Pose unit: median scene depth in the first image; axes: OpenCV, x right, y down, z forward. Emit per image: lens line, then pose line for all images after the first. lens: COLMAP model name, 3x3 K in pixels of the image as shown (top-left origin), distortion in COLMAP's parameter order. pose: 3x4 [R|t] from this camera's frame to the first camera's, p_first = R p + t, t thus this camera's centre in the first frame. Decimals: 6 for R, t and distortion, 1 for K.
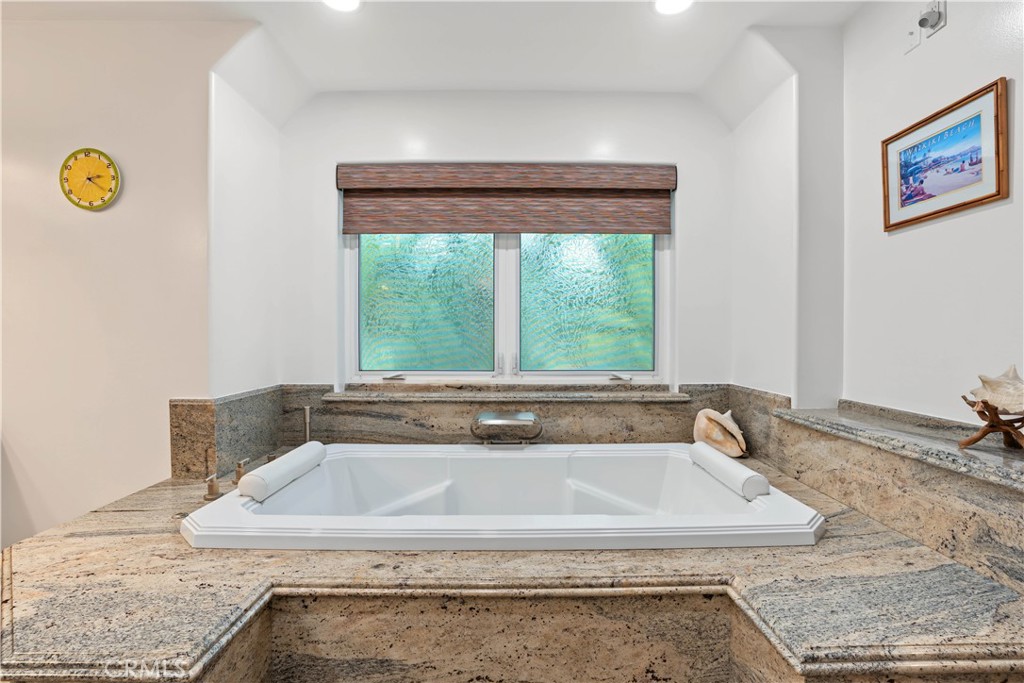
lens RADIAL K [[492.5, 0, 509.1], [0, 492.5, 343.7], [0, 0, 1]] dist [-0.057984, 0.019053]
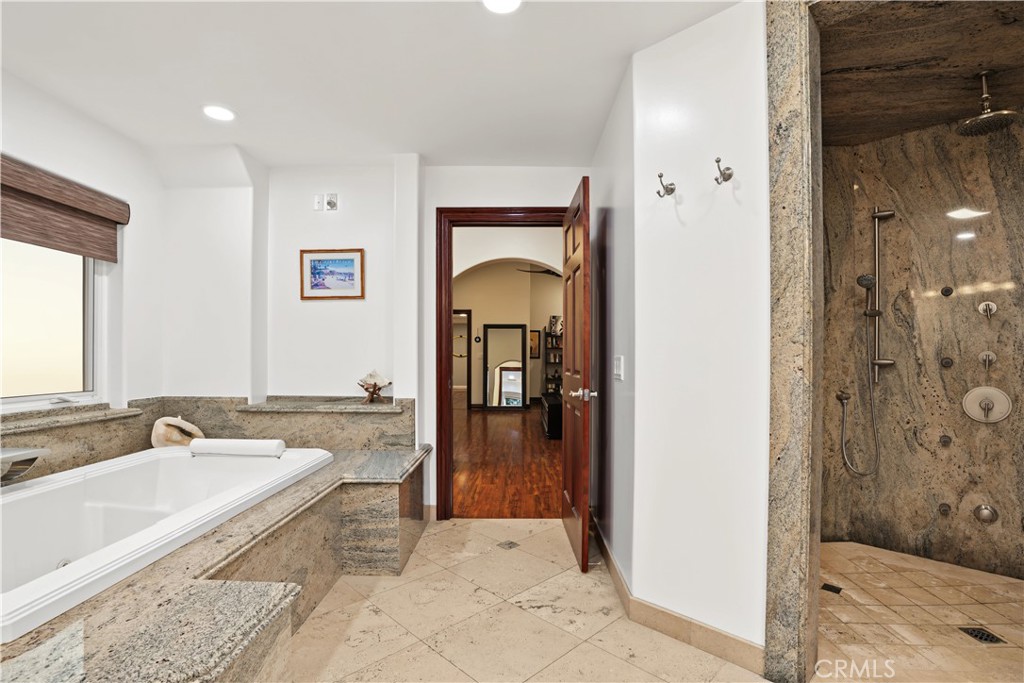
lens RADIAL K [[485.0, 0, 522.6], [0, 485.0, 352.0], [0, 0, 1]] dist [-0.063804, 0.025665]
pose [[0.007796, 0.006935, 0.999946, -0.911879], [0.016825, 0.999833, -0.007066, -0.005988], [-0.999828, 0.016879, 0.007678, 0.121730]]
